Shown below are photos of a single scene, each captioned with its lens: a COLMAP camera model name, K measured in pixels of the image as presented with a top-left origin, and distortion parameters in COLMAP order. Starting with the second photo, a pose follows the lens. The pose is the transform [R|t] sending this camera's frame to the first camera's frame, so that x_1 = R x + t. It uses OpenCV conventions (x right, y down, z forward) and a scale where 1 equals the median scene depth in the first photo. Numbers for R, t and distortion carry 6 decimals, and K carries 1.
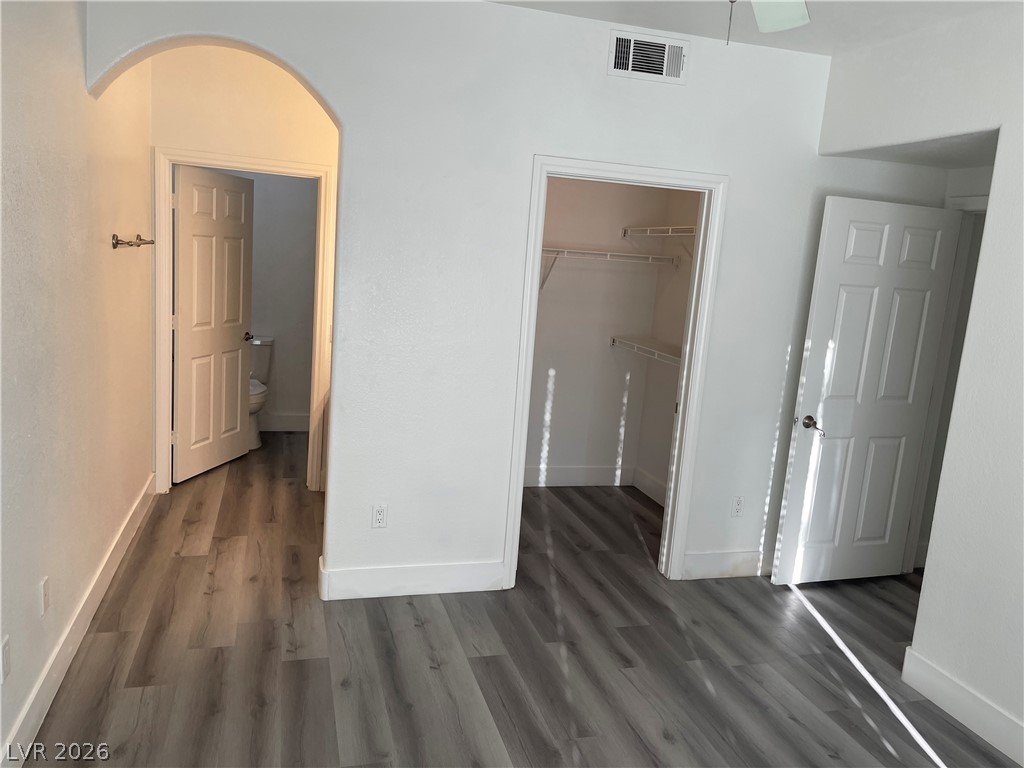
lens RADIAL K [[770.8, 0, 521.5], [0, 770.8, 379.8], [0, 0, 1]] dist [0.009248, -0.015352]
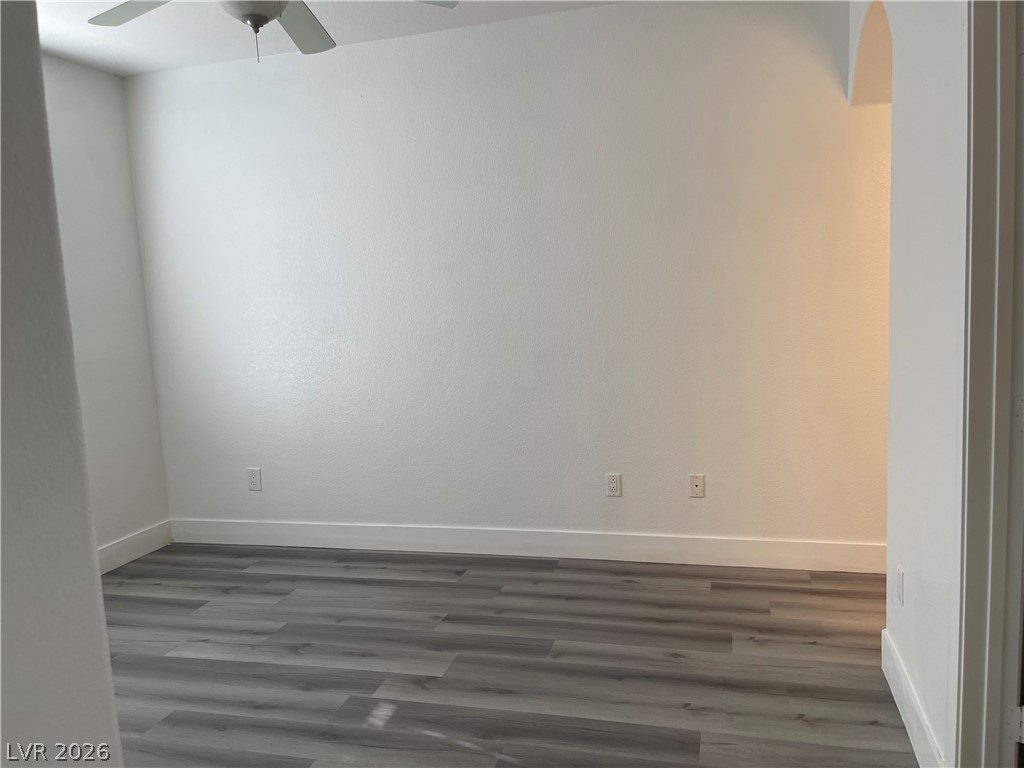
lens RADIAL K [[770.8, 0, 517.2], [0, 770.8, 392.2], [0, 0, 1]] dist [0.009248, -0.015352]
pose [[-0.540641, 0.043788, -0.840113, 0.701222], [-0.137041, 0.980721, 0.139307, -0.047496], [0.830016, 0.190445, -0.524217, 1.288043]]
